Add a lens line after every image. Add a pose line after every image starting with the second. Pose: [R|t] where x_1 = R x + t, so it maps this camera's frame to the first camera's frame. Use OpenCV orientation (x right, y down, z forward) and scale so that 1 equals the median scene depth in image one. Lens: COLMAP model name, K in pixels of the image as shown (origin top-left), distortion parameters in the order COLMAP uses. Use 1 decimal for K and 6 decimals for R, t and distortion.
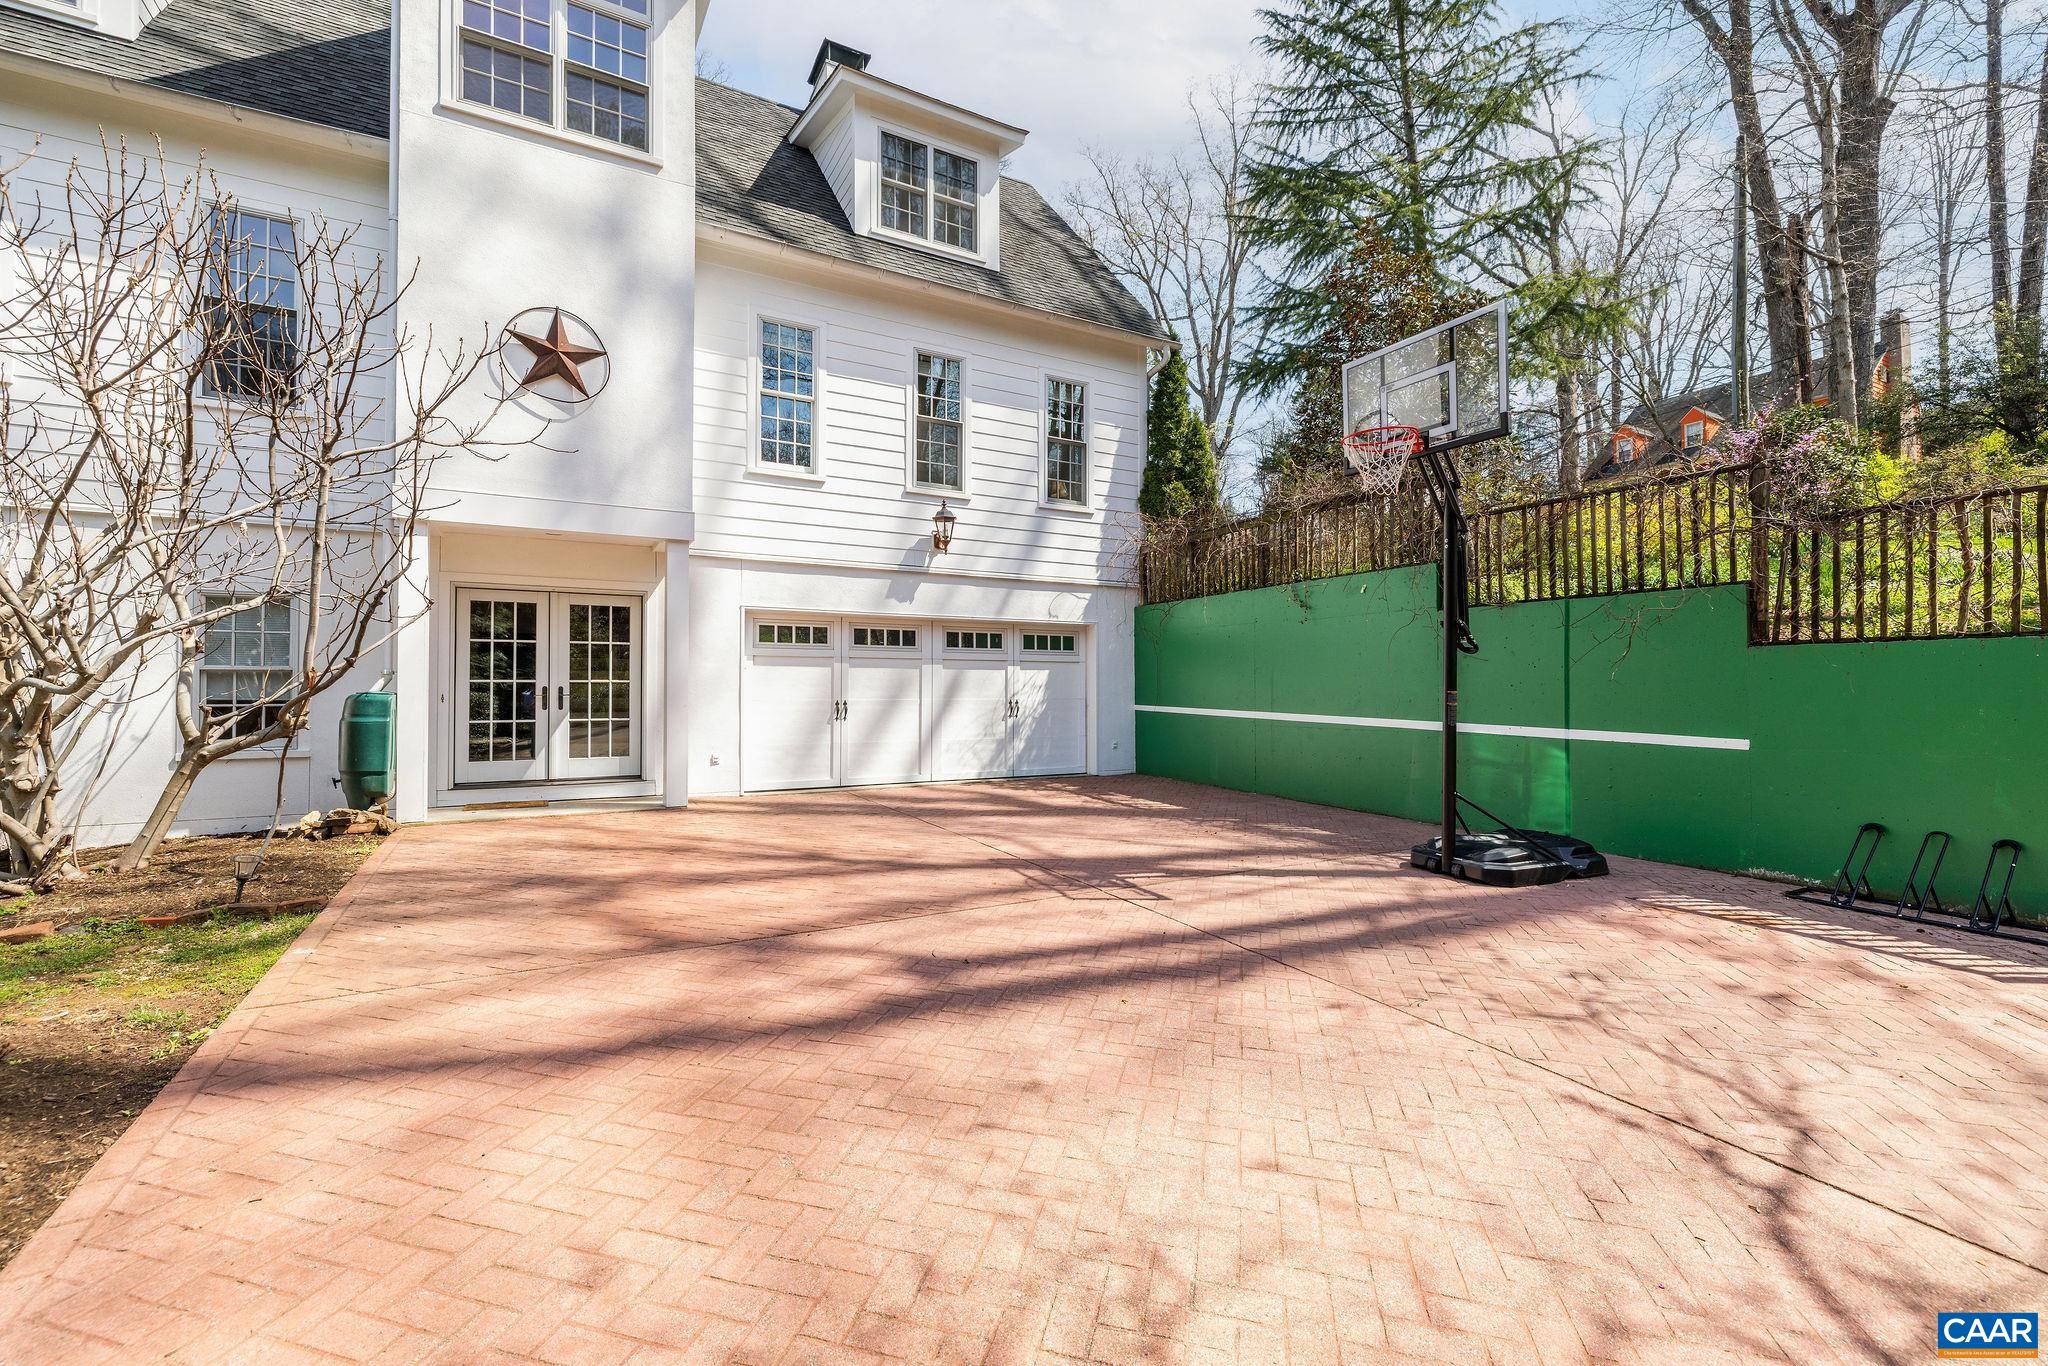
lens RADIAL K [[854.8, 0, 1028.0], [0, 854.8, 673.7], [0, 0, 1]] dist [0.004078, -0.000622]
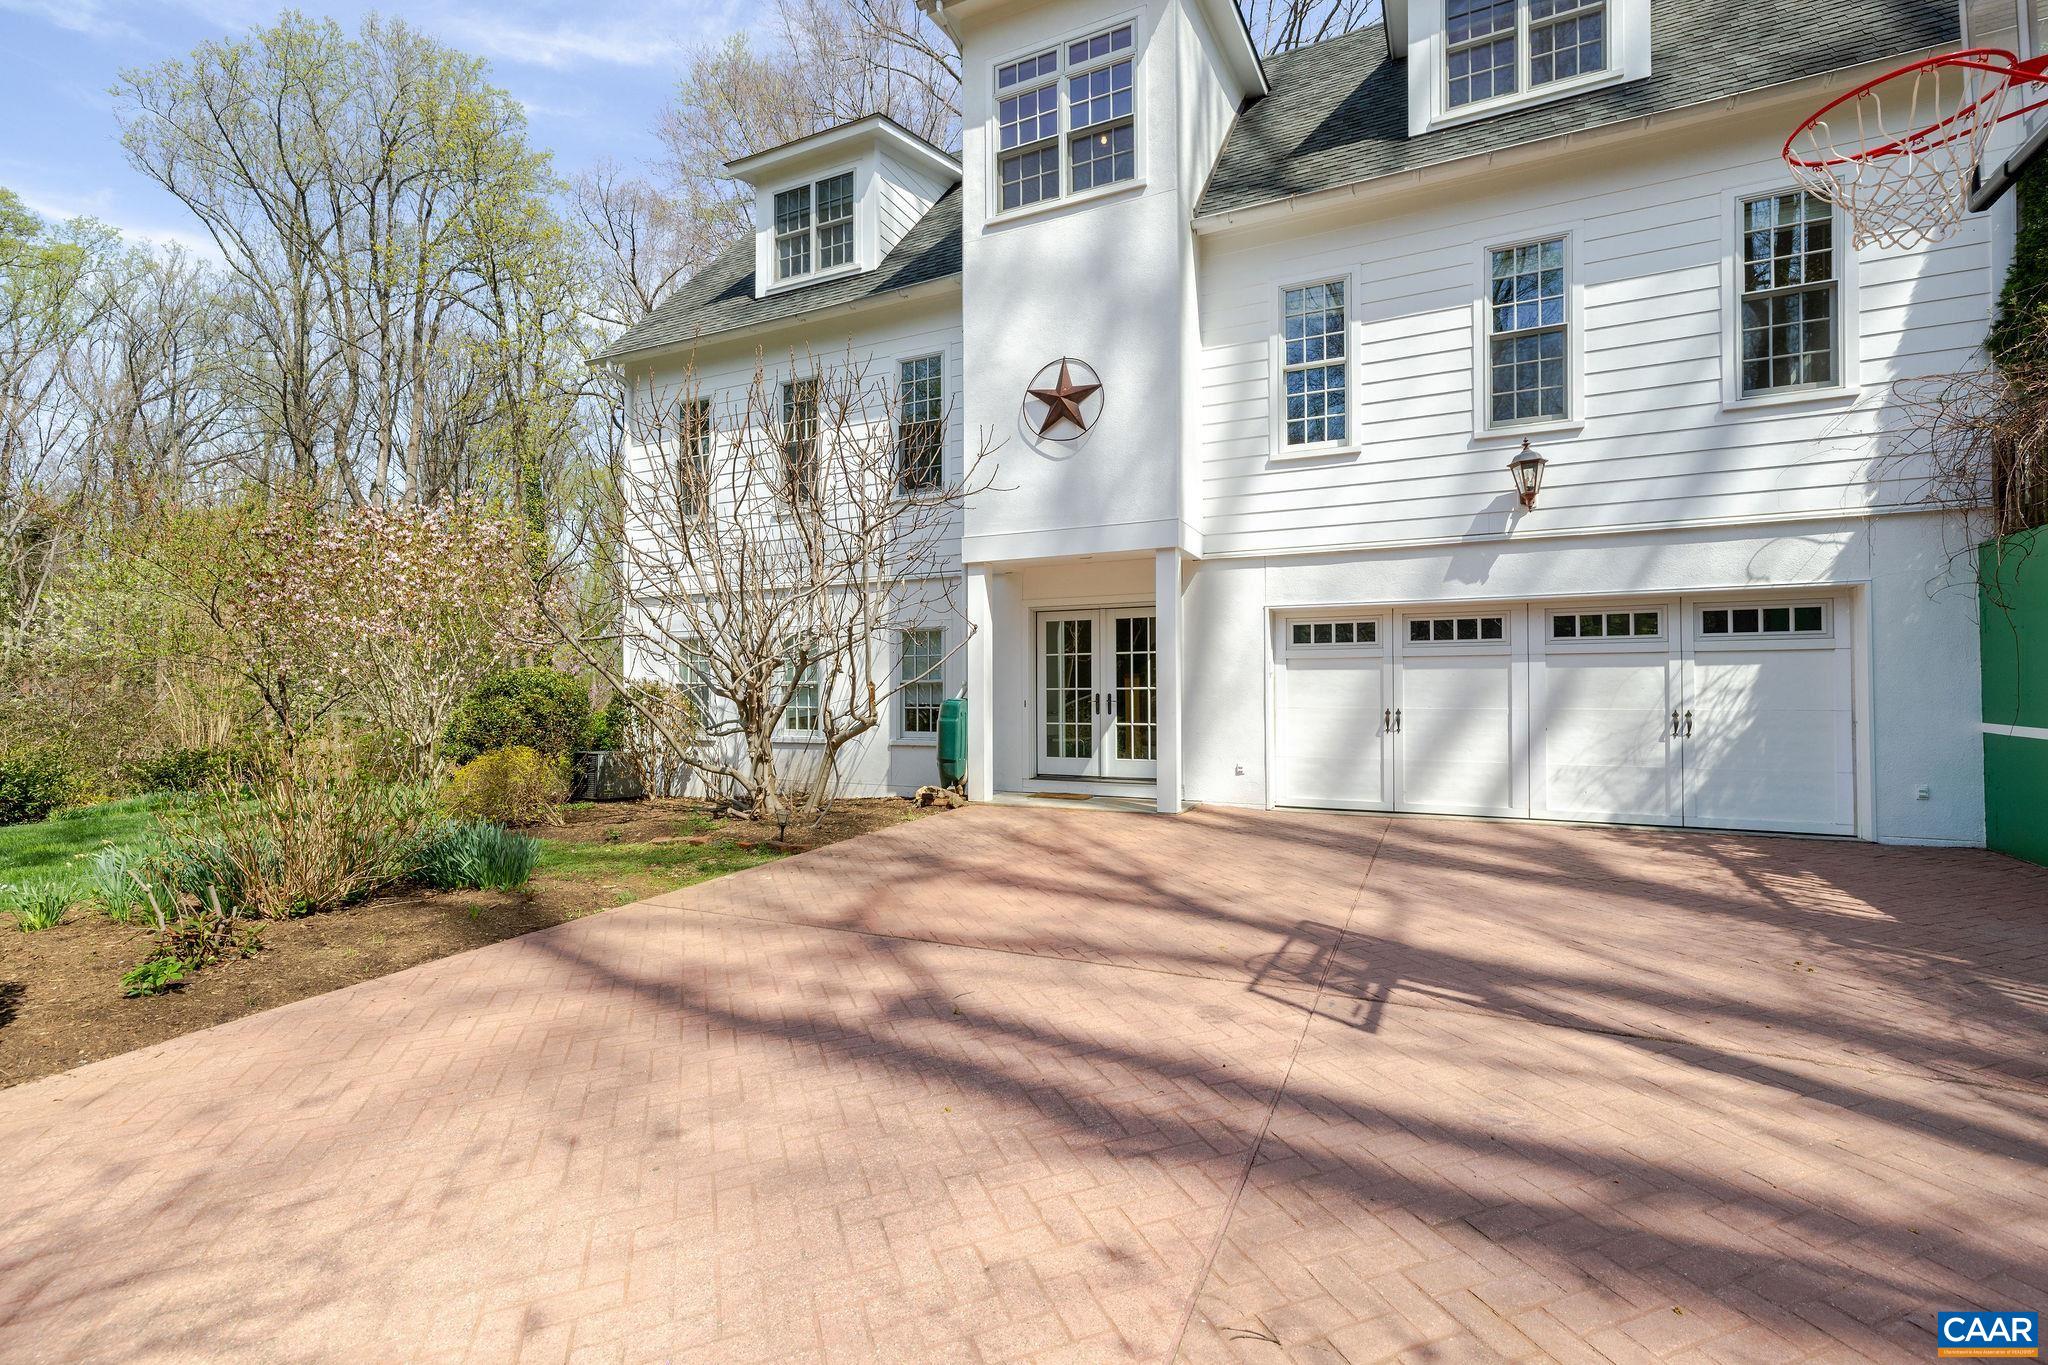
lens RADIAL K [[888.6, 0, 1024.0], [0, 888.6, 682.5], [0, 0, 1]] dist [0.008349, 0.000287]
pose [[0.586871, -0.012089, -0.809590, 0.325787], [0.019121, 0.999817, -0.001069, -0.000375], [0.809455, -0.014853, 0.586994, 0.238905]]
